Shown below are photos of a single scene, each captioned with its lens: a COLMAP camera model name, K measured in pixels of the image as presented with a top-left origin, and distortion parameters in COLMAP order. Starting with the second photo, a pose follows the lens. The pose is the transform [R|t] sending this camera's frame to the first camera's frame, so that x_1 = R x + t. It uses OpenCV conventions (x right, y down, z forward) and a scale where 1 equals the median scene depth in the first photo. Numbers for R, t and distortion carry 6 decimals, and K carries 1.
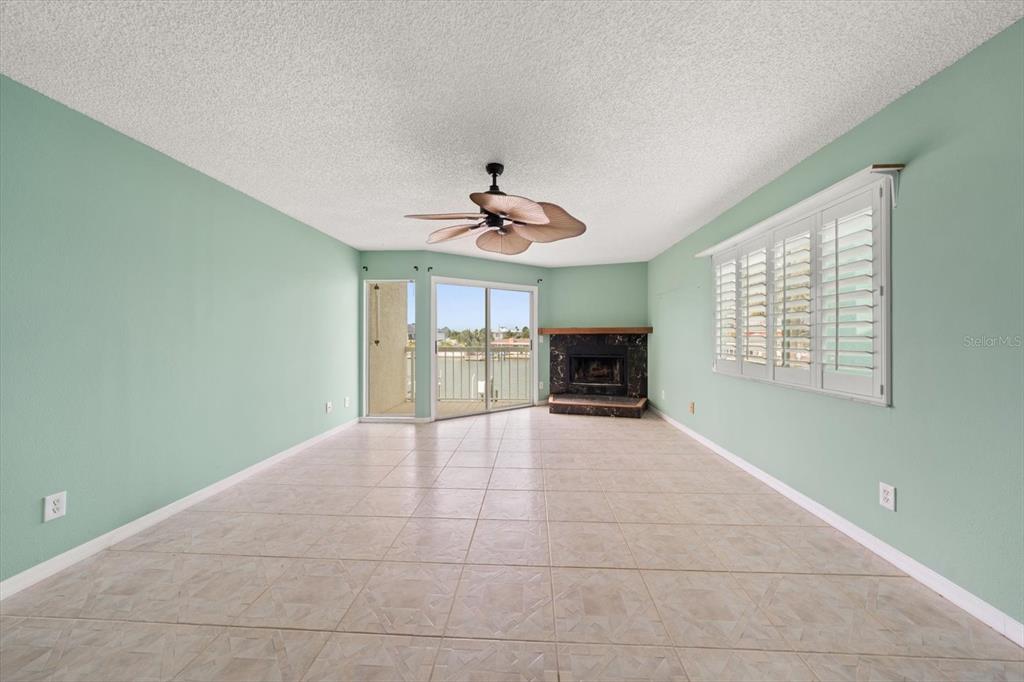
lens RADIAL K [[353.6, 0, 502.1], [0, 353.6, 339.1], [0, 0, 1]] dist [-0.007163, -0.000093]
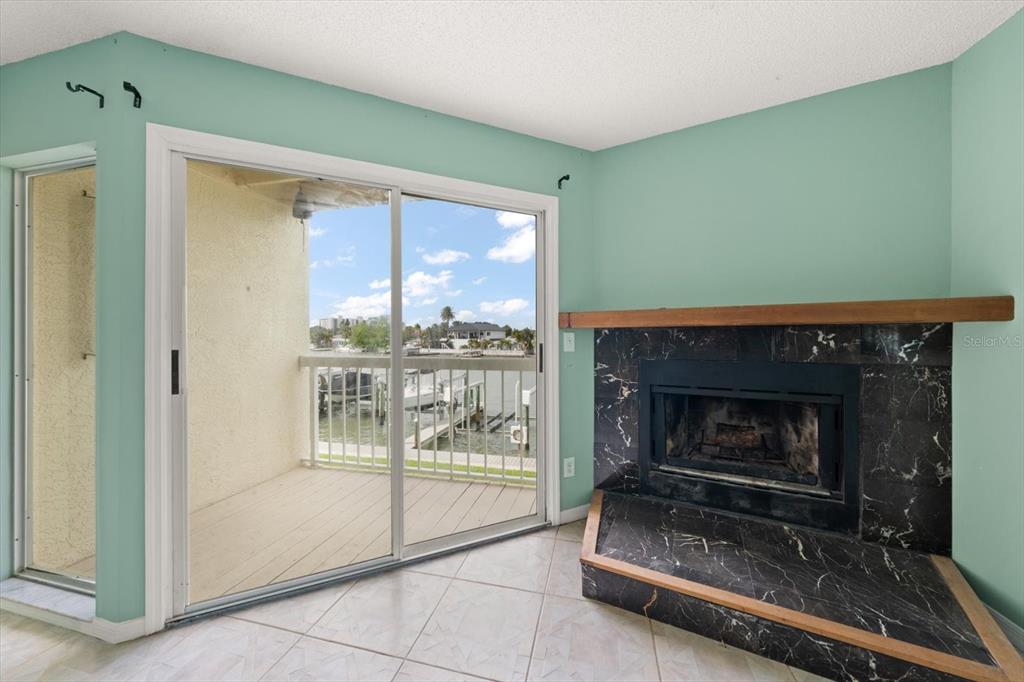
lens RADIAL K [[353.6, 0, 503.1], [0, 353.6, 340.8], [0, 0, 1]] dist [-0.007163, -0.000093]
pose [[0.984394, -0.000310, -0.175977, 0.108500], [0.001823, 0.999963, 0.008434, -0.004790], [0.175968, -0.008624, 0.984358, 0.628796]]
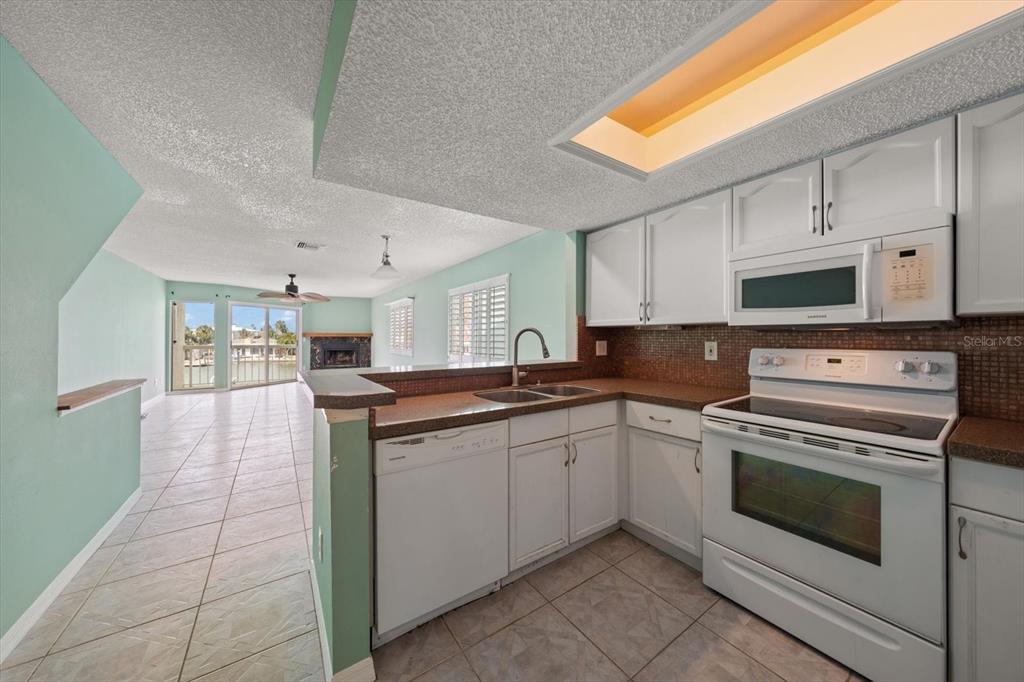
lens RADIAL K [[353.6, 0, 518.9], [0, 353.6, 341.9], [0, 0, 1]] dist [-0.007163, -0.000093]
pose [[0.772083, -0.003181, 0.635514, -0.156990], [-0.001710, 0.999973, 0.007082, -0.002185], [-0.635519, -0.006554, 0.772057, -0.870382]]
